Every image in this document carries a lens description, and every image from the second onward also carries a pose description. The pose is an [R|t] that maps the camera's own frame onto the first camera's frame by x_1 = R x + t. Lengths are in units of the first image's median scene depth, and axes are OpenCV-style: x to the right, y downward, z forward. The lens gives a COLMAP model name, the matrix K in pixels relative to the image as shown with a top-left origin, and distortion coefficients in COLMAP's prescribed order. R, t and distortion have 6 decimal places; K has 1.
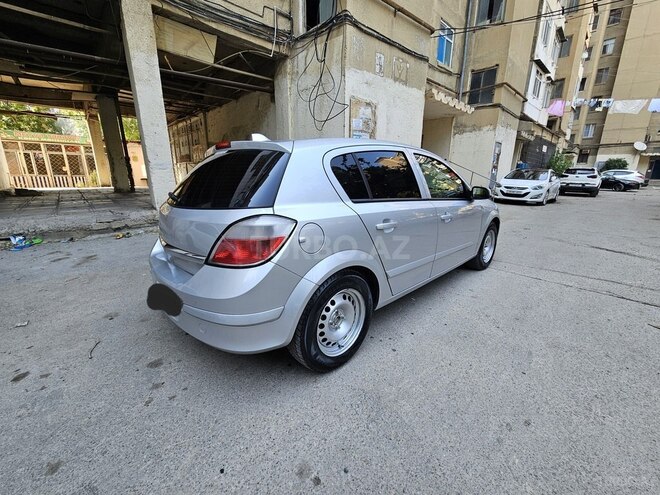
lens RADIAL K [[269.5, 0, 328.2], [0, 269.5, 245.5], [0, 0, 1]] dist [0.000227, -0.000324]
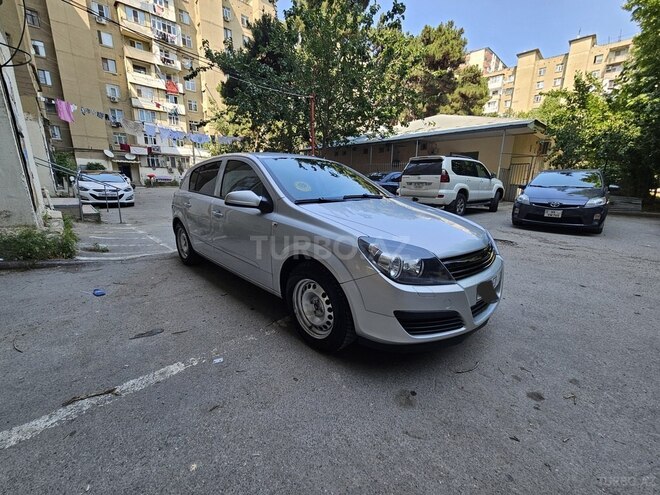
lens RADIAL K [[270.6, 0, 328.9], [0, 270.6, 244.8], [0, 0, 1]] dist [-0.000285, 0.000211]
pose [[-0.009222, -0.233686, 0.972268, -0.522787], [0.244523, 0.942264, 0.228793, -0.105258], [-0.969600, 0.239852, 0.048452, 0.414259]]
